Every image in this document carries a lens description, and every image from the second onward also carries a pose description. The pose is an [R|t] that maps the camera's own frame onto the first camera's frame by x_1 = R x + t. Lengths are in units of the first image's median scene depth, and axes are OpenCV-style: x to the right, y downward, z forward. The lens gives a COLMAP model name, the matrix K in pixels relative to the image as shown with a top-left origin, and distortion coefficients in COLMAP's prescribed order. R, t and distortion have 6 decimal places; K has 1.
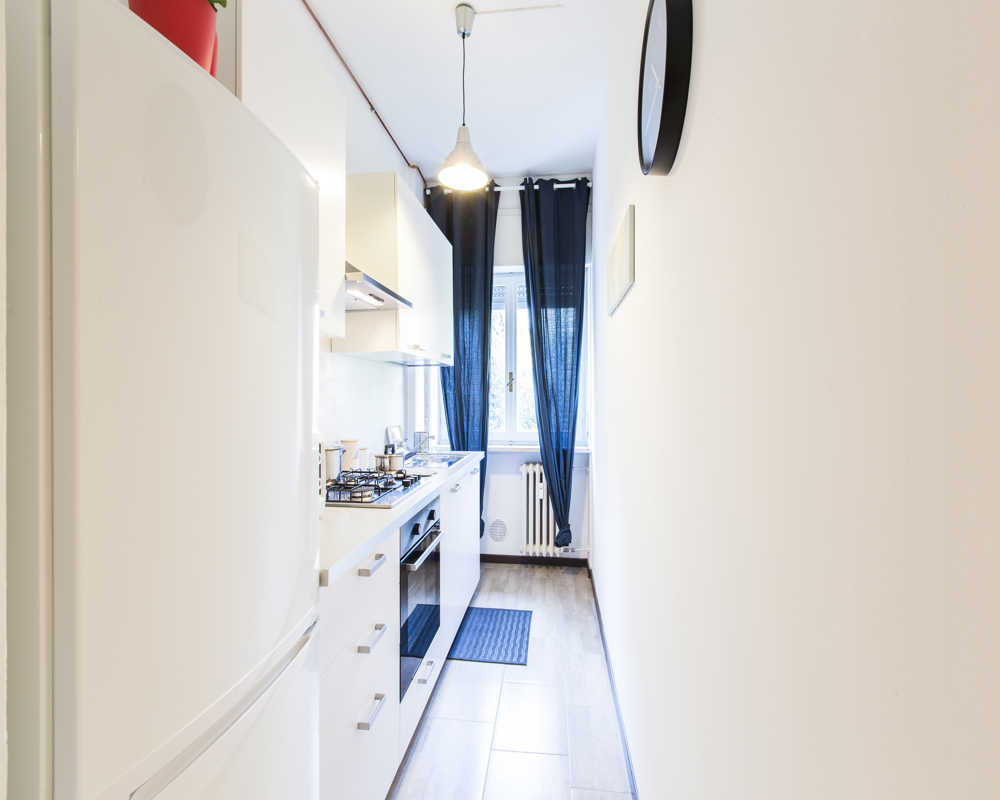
lens RADIAL K [[441.4, 0, 501.1], [0, 441.4, 400.9], [0, 0, 1]] dist [0.005301, -0.000673]
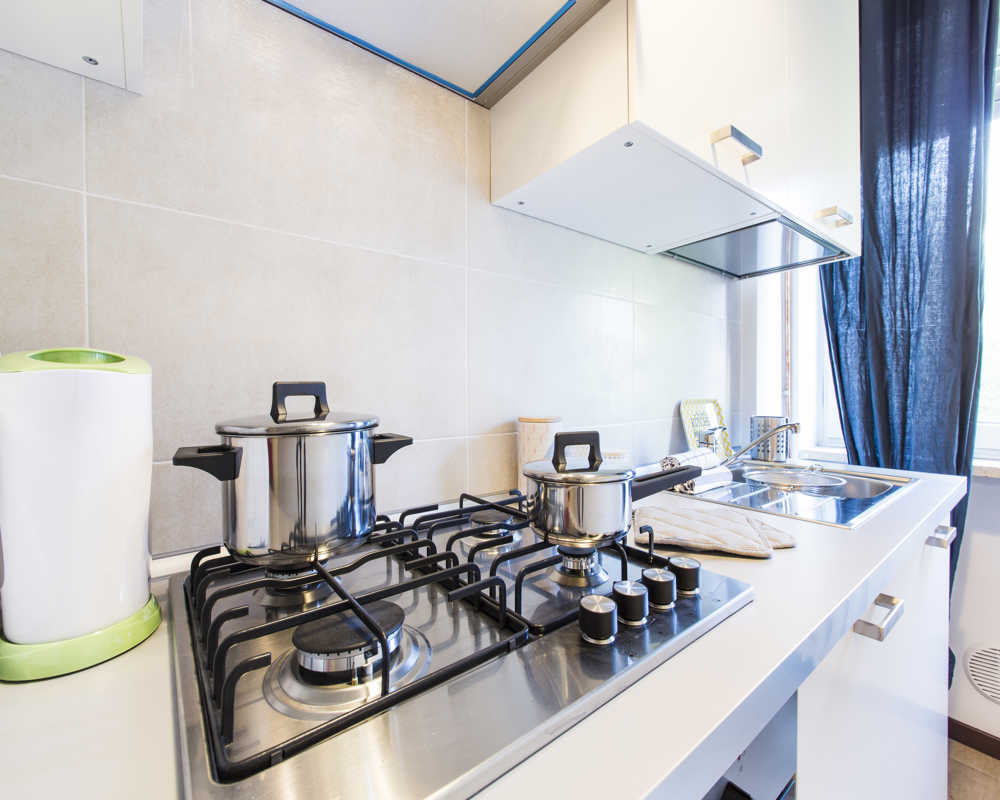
lens RADIAL K [[441.4, 0, 502.3], [0, 441.4, 398.9], [0, 0, 1]] dist [0.005301, -0.000673]
pose [[0.714937, 0.006687, -0.699157, -0.055980], [0.002597, 0.999922, 0.012219, 0.044262], [0.699184, -0.010552, 0.714864, 0.464370]]
